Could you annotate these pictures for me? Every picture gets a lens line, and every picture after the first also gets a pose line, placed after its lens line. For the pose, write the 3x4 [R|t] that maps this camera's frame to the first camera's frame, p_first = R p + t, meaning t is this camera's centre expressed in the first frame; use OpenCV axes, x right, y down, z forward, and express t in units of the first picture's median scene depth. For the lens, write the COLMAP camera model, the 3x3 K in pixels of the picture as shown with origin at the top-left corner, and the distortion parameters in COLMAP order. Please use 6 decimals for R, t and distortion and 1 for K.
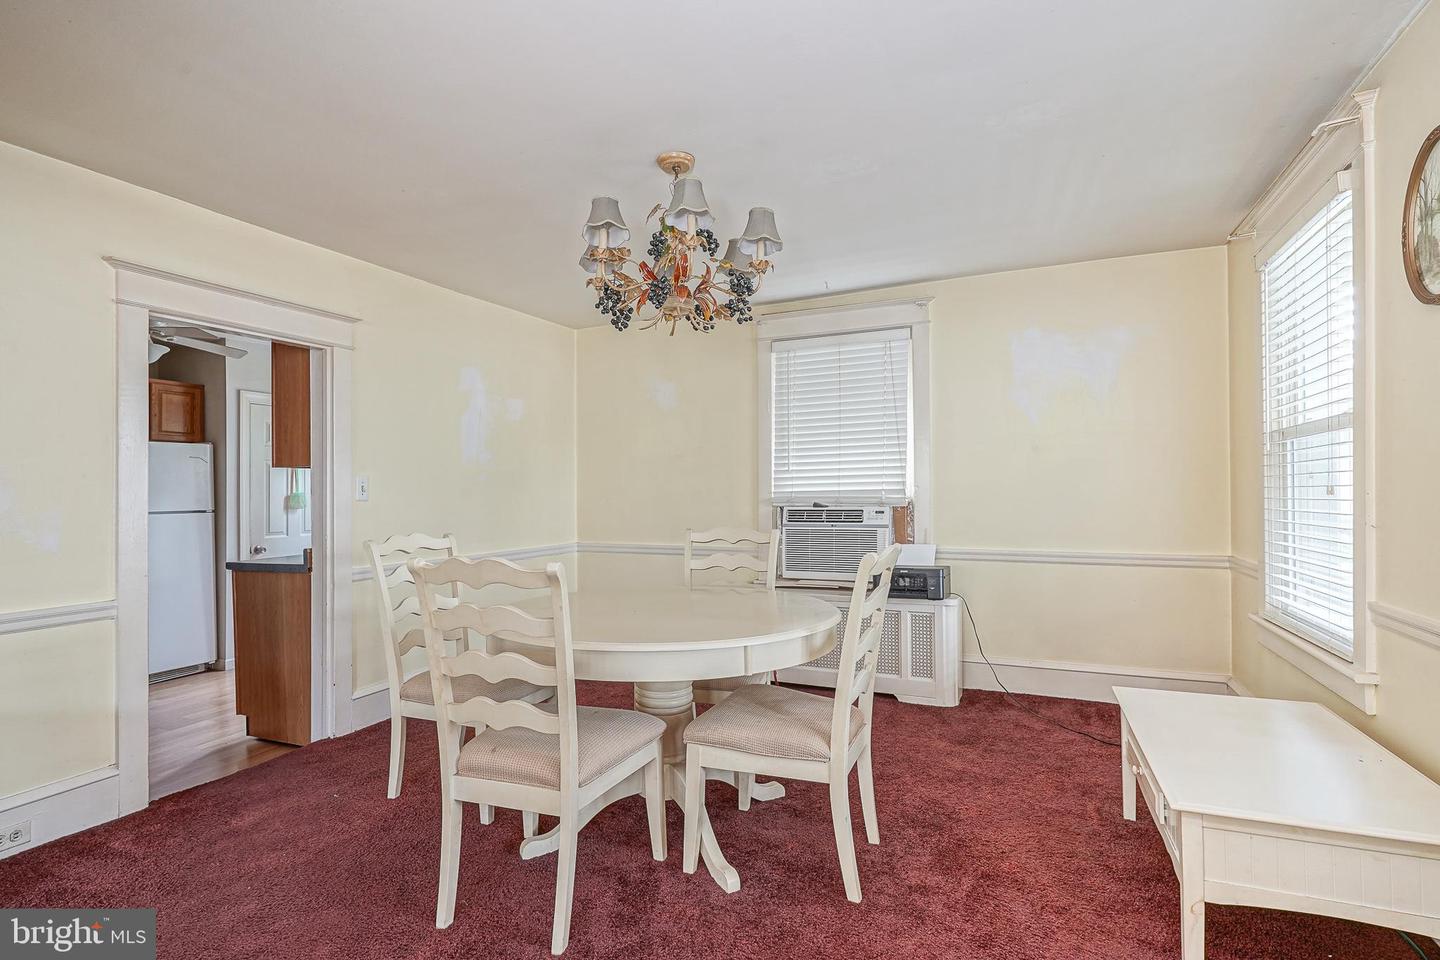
lens RADIAL K [[713.2, 0, 720.0], [0, 713.2, 480.0], [0, 0, 1]] dist [0.002374, 0.000803]
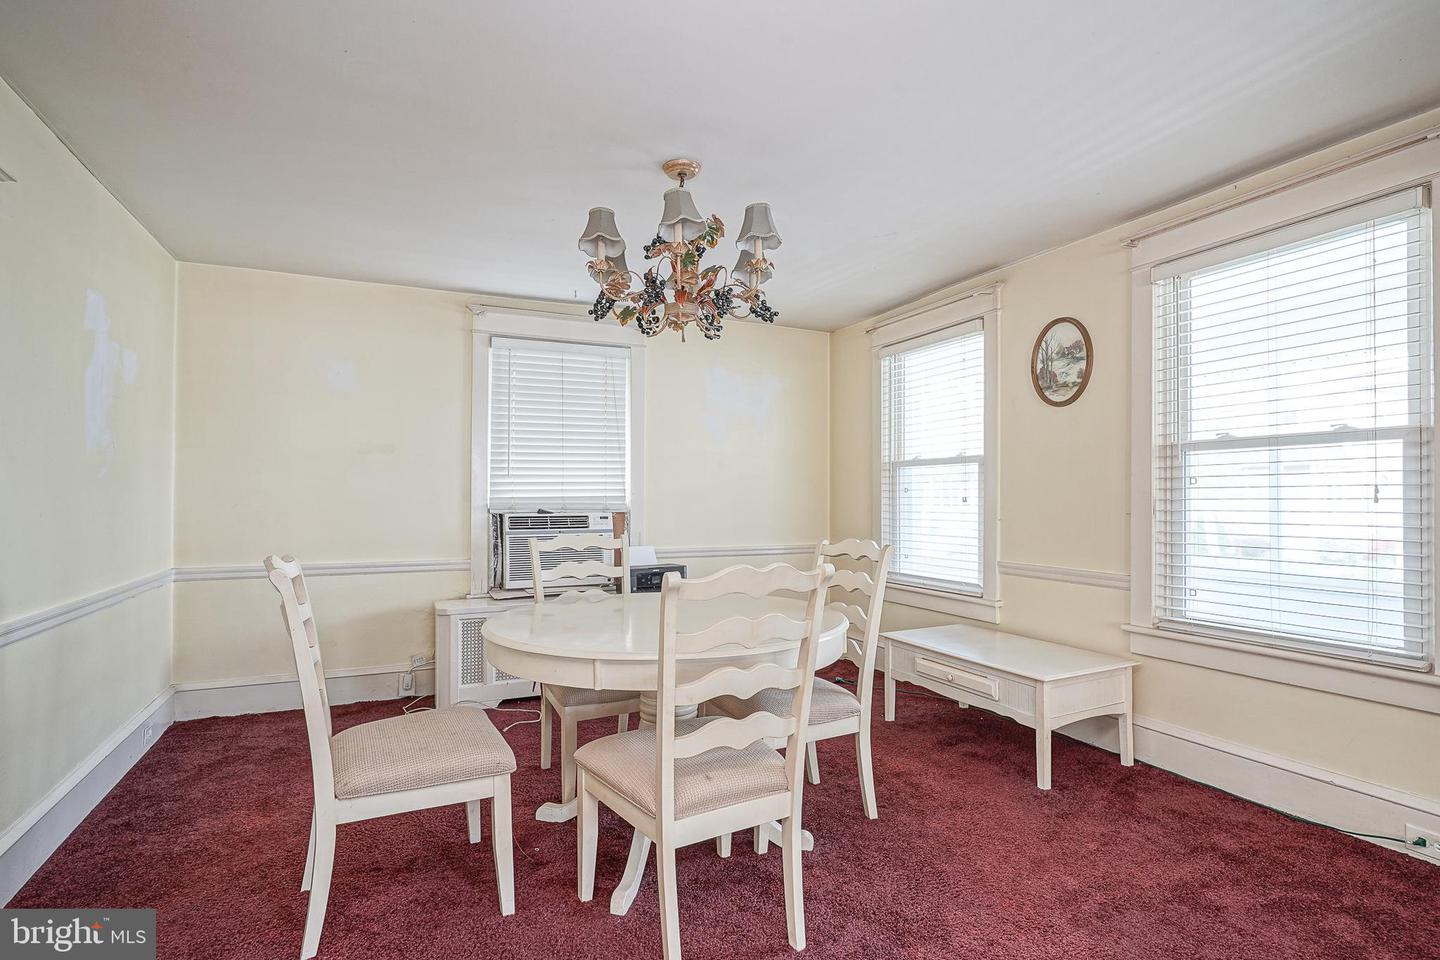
lens RADIAL K [[707.8, 0, 717.3], [0, 707.8, 487.0], [0, 0, 1]] dist [-0.001546, 0.002743]
pose [[0.649527, 0.019464, 0.760089, -0.469250], [-0.019524, 0.999770, -0.008918, 0.005608], [-0.760088, -0.009048, 0.649757, 0.188051]]
